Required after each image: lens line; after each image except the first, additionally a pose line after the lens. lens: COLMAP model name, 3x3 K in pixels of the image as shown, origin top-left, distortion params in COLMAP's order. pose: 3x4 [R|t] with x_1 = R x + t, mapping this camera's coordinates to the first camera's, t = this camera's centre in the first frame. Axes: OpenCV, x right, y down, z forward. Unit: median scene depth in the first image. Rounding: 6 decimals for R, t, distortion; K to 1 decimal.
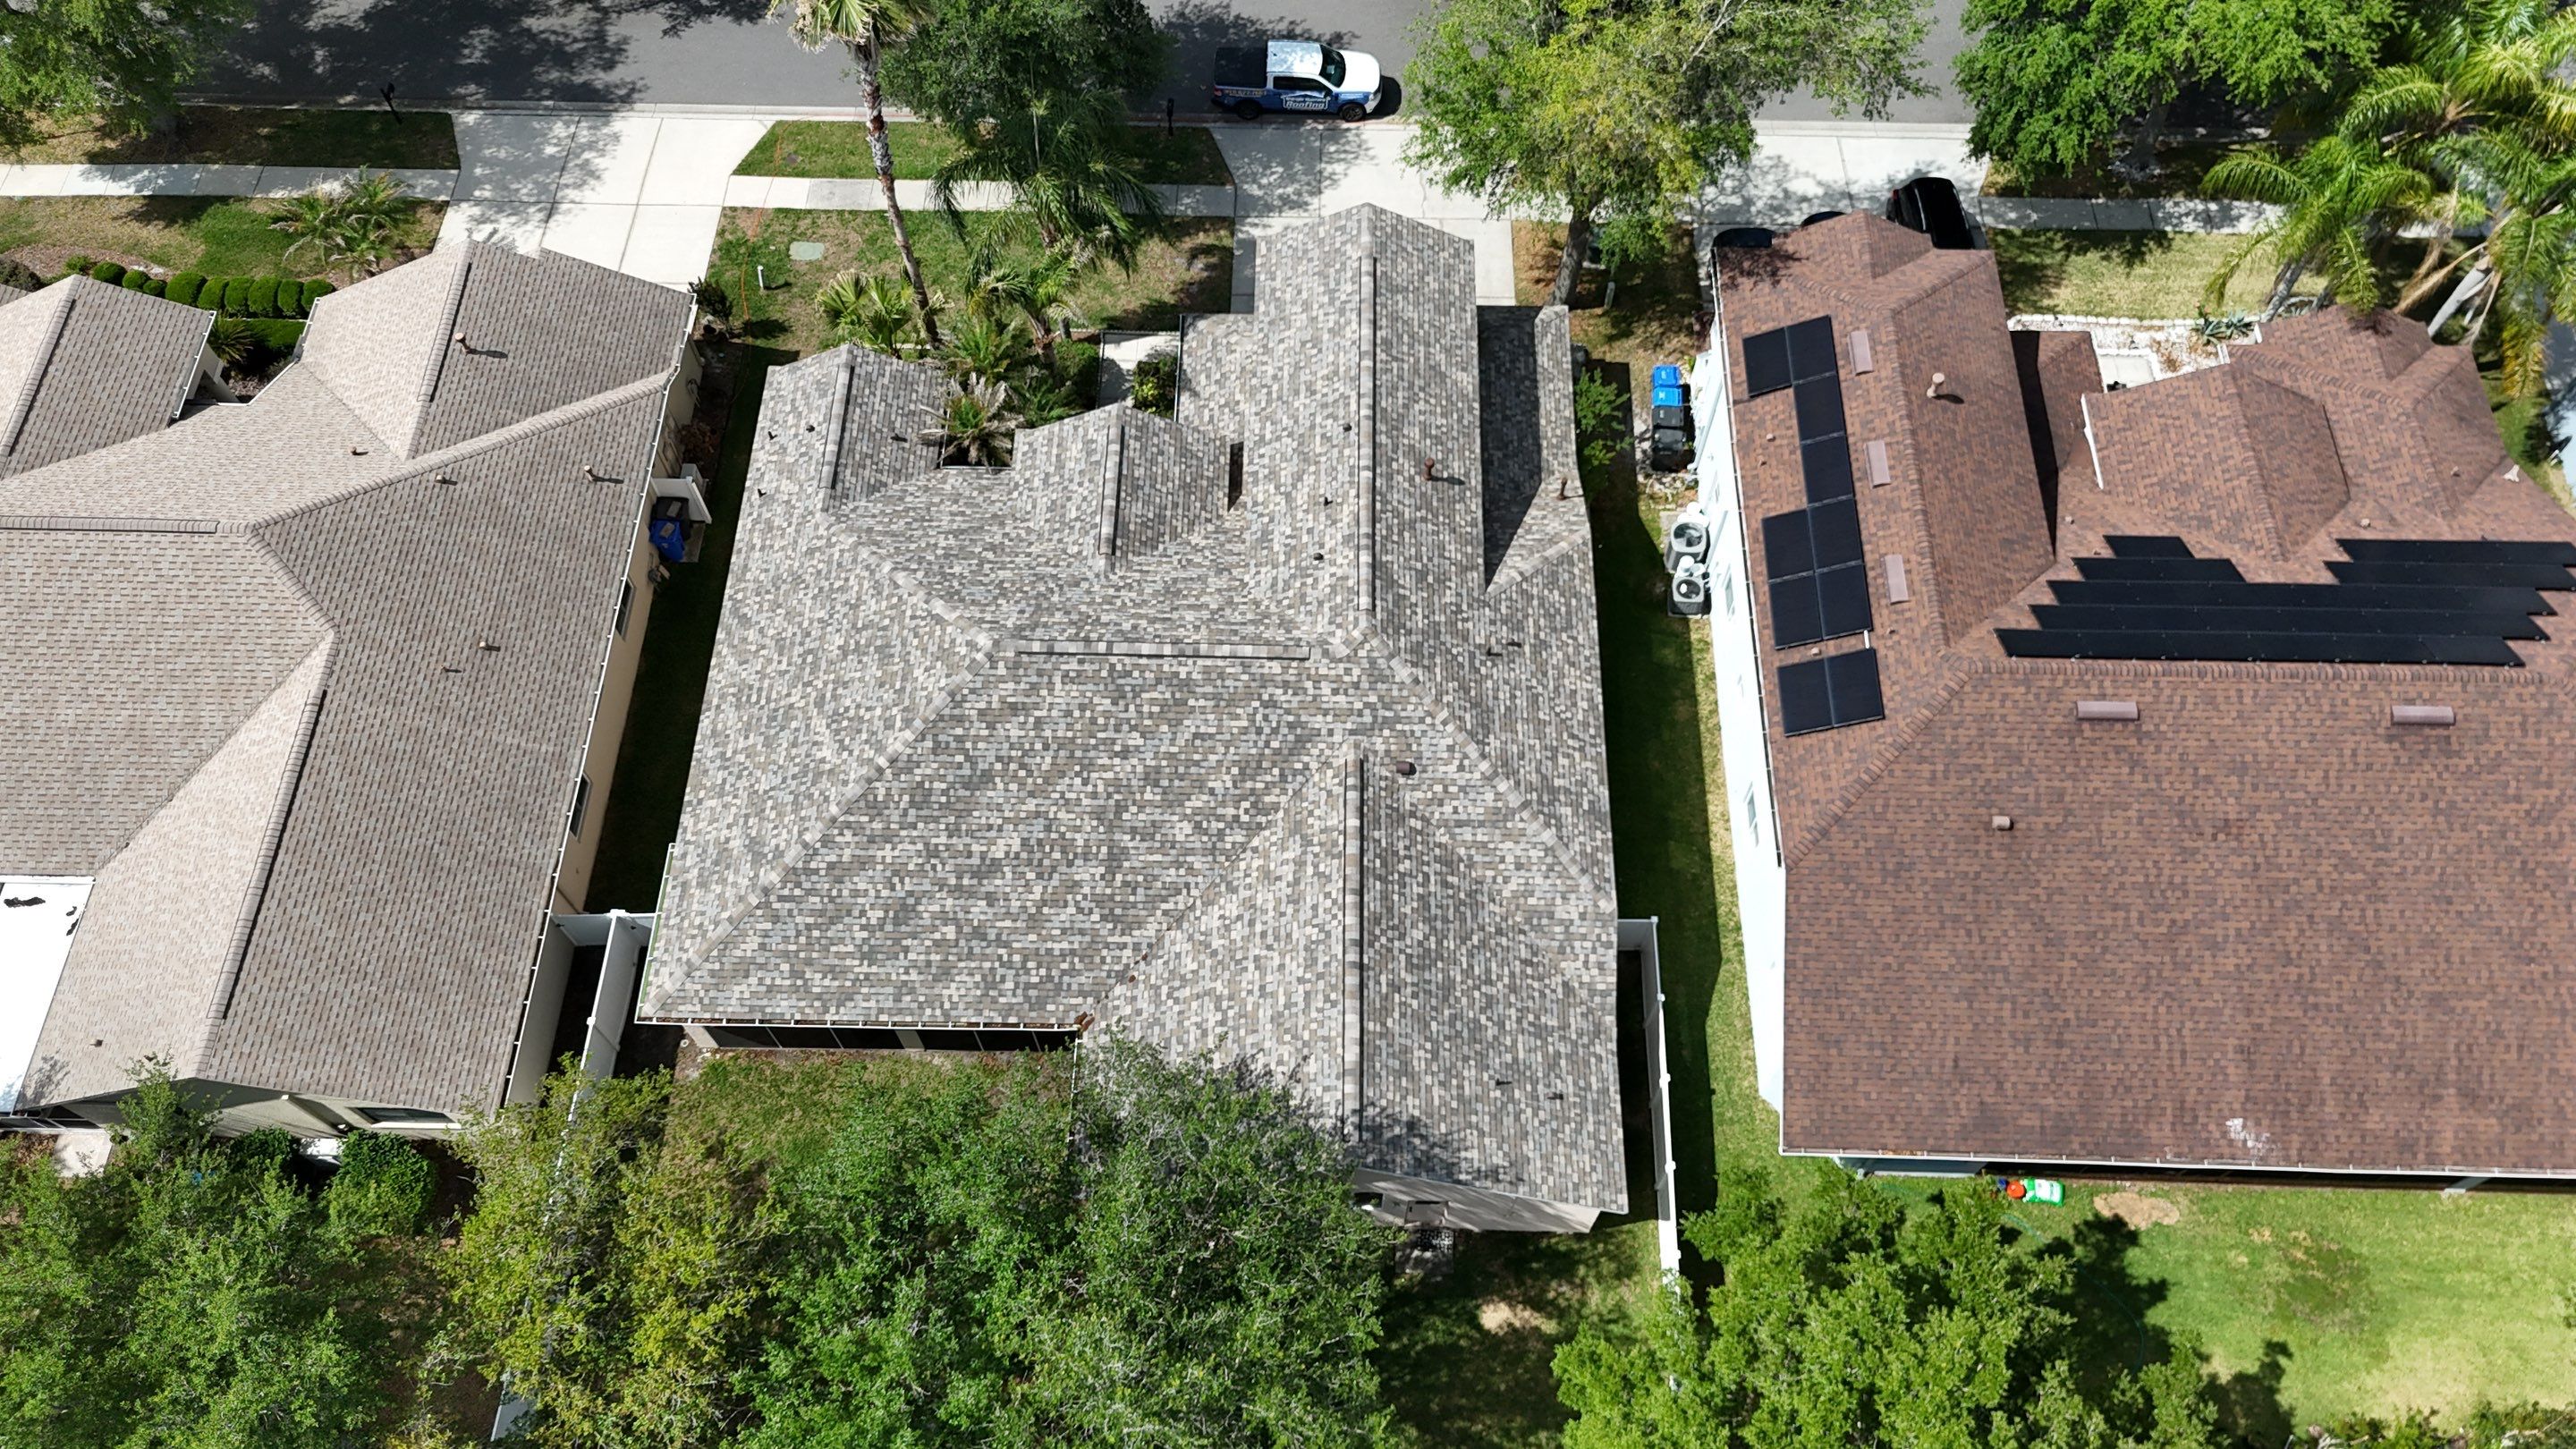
lens RADIAL K [[1889.9, 0, 1283.0], [0, 1889.9, 722.6], [0, 0, 1]] dist [0.181851, -0.504056]
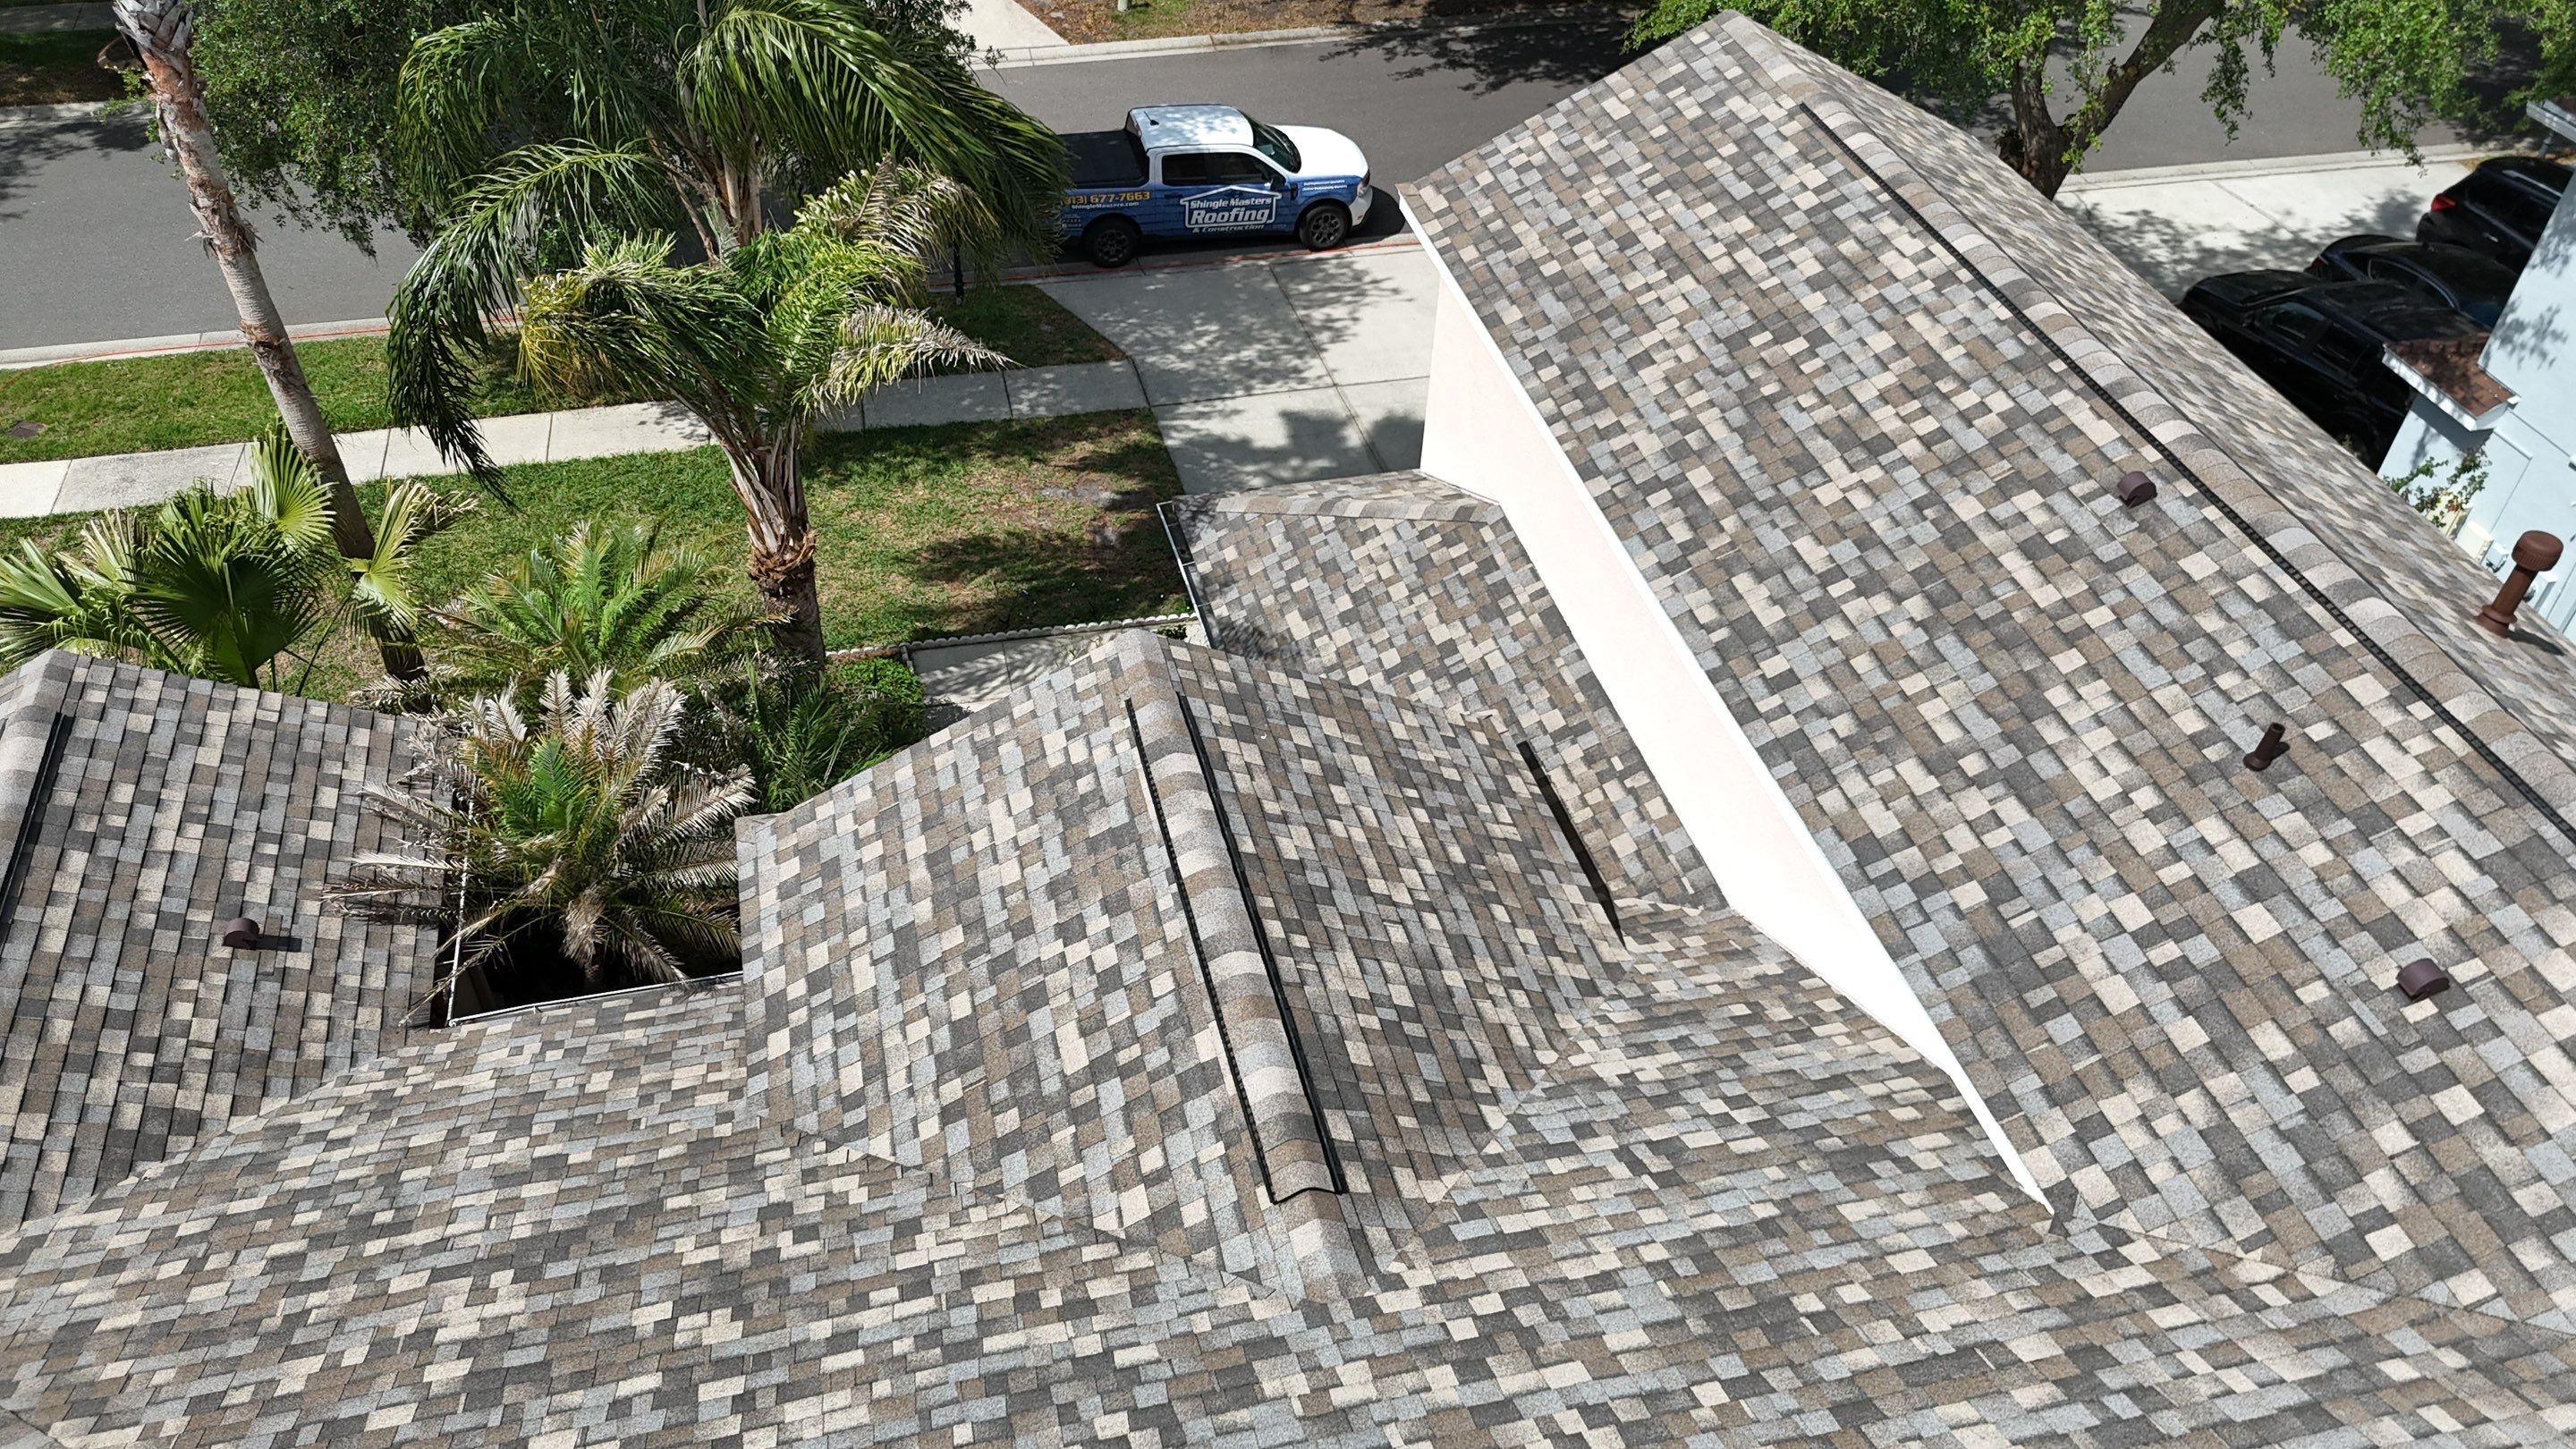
lens RADIAL K [[1901.4, 0, 1284.5], [0, 1901.4, 723.6], [0, 0, 1]] dist [0.071545, -0.071859]
pose [[0.962731, -0.147078, 0.226974, -0.144810], [0.214313, 0.926771, -0.308488, -0.078217], [-0.164981, 0.345634, 0.923752, 0.849782]]
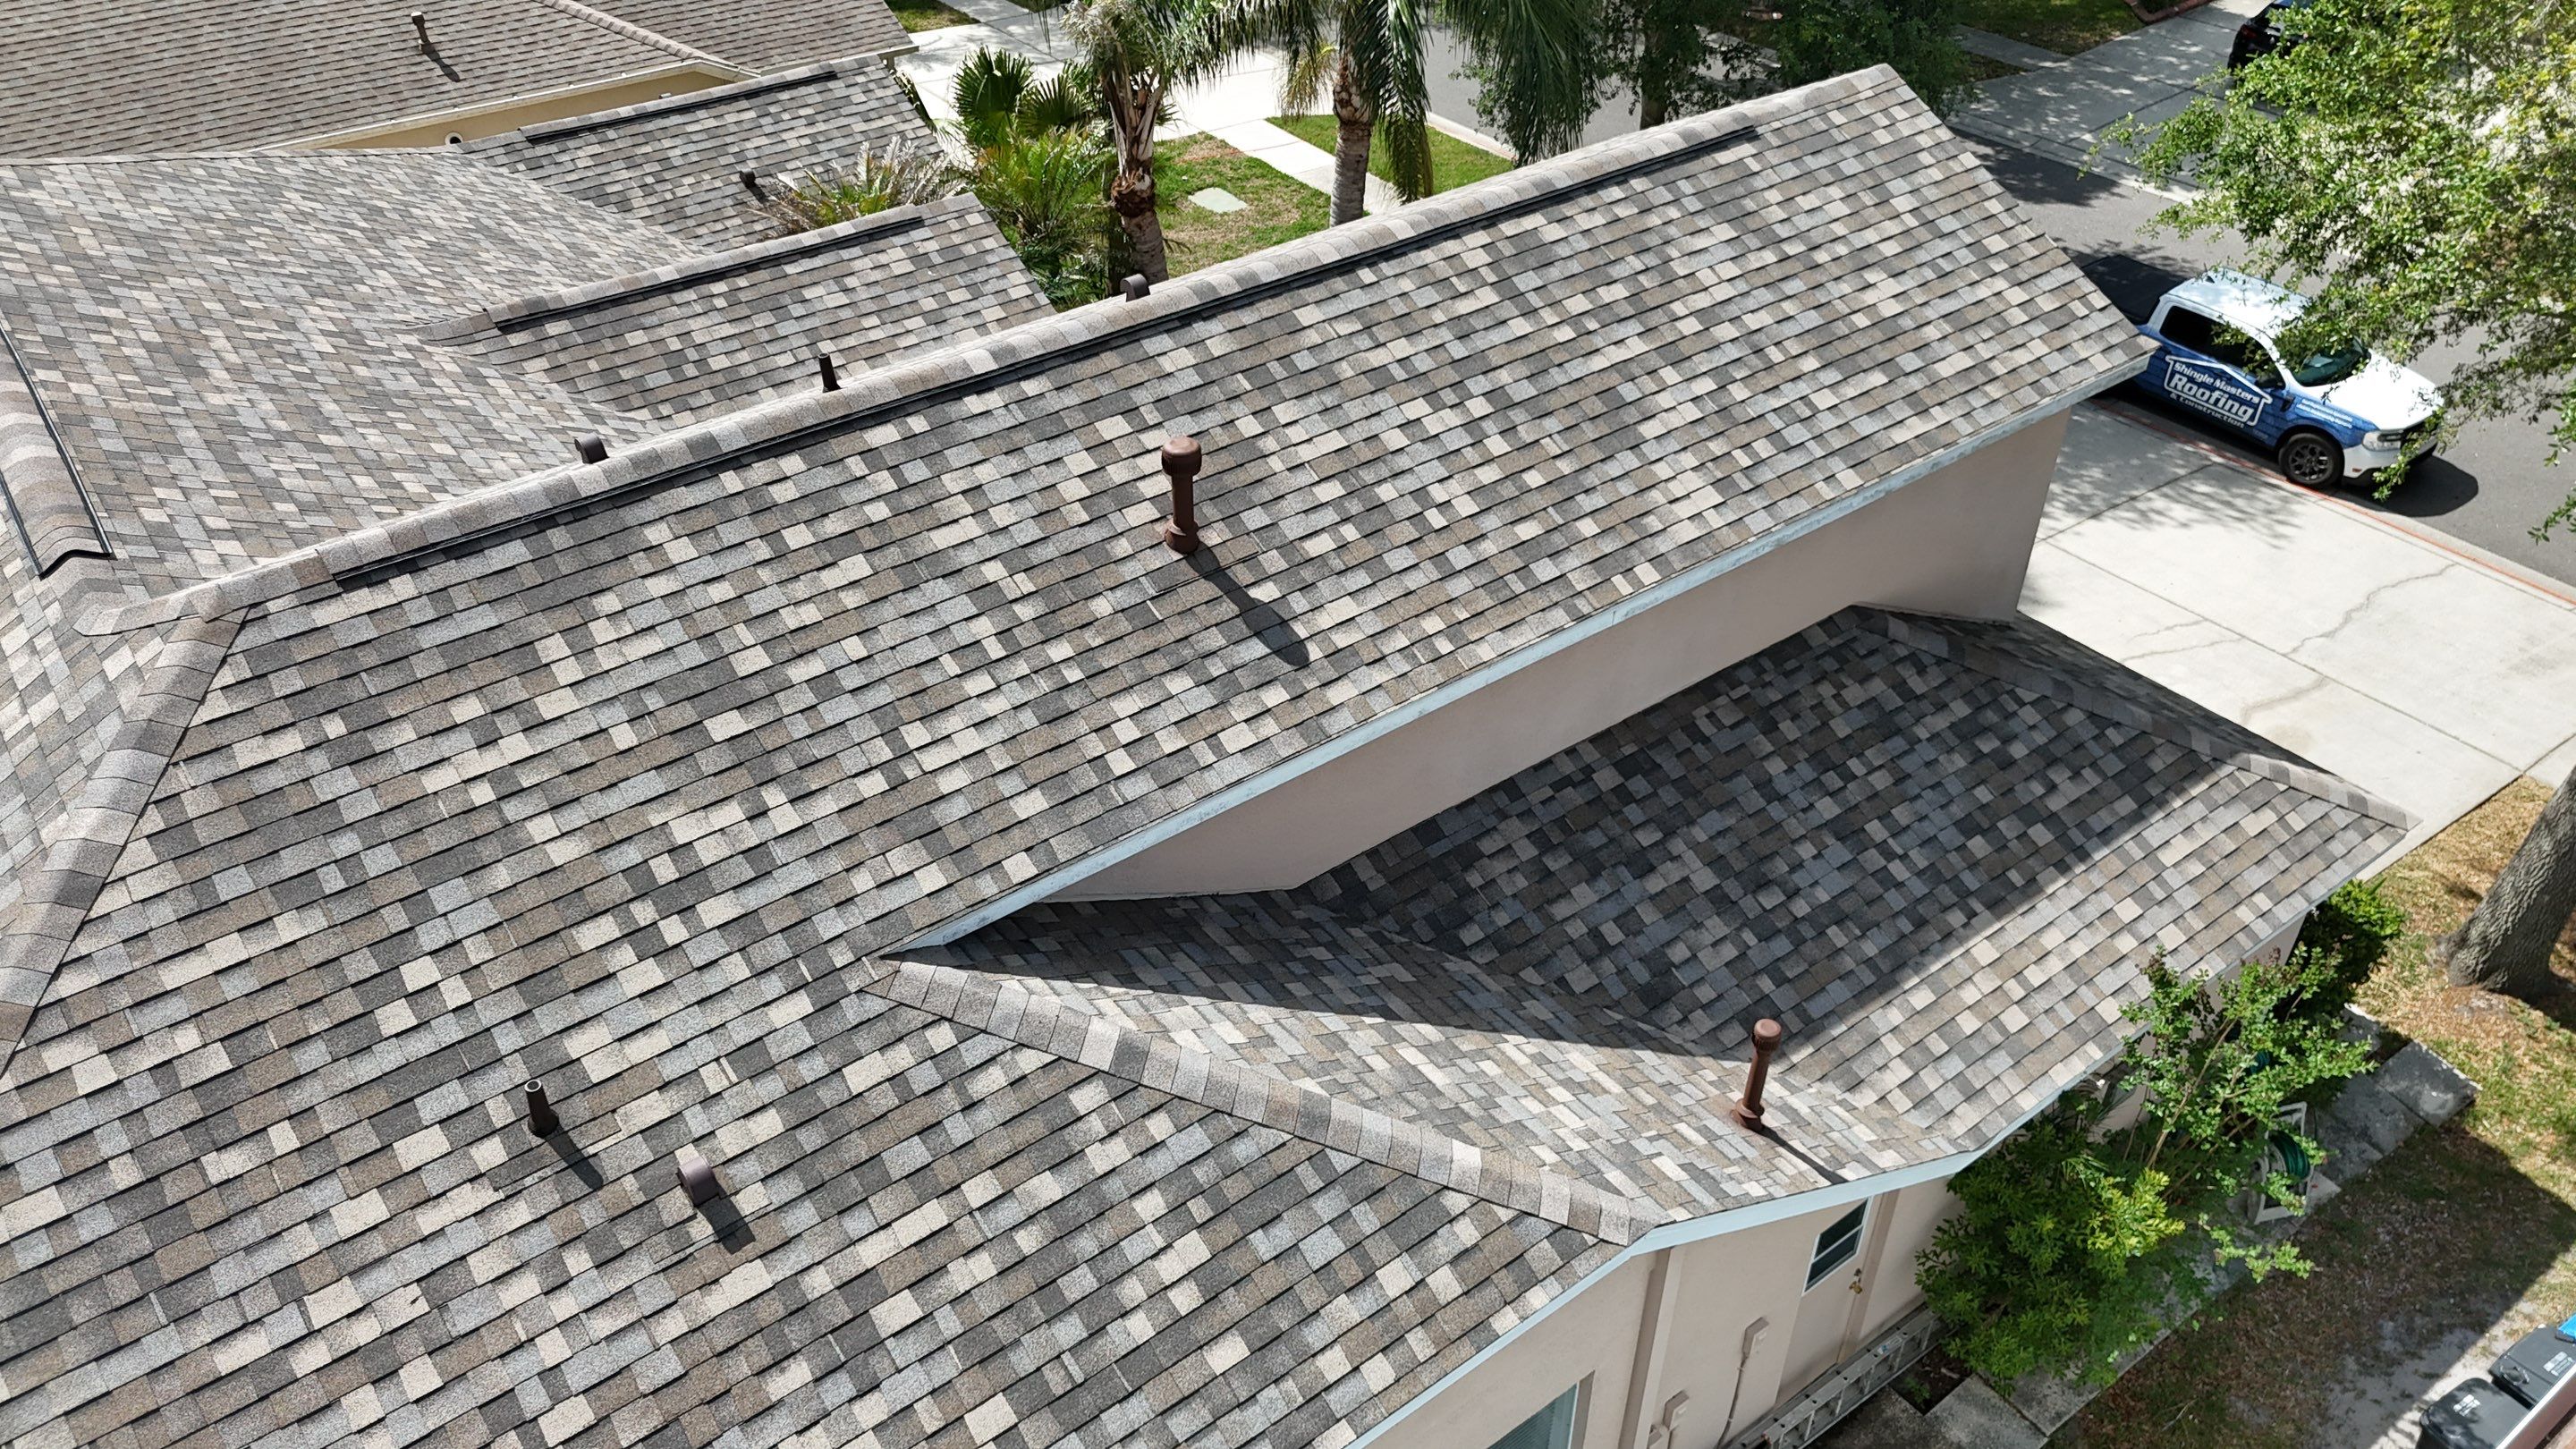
lens RADIAL K [[1901.4, 0, 1284.5], [0, 1901.4, 723.6], [0, 0, 1]] dist [0.071545, -0.071859]
pose [[0.619793, 0.474492, -0.625071, 0.266920], [-0.687280, 0.712678, -0.140483, -0.092494], [0.378817, 0.516669, 0.767822, 0.883544]]
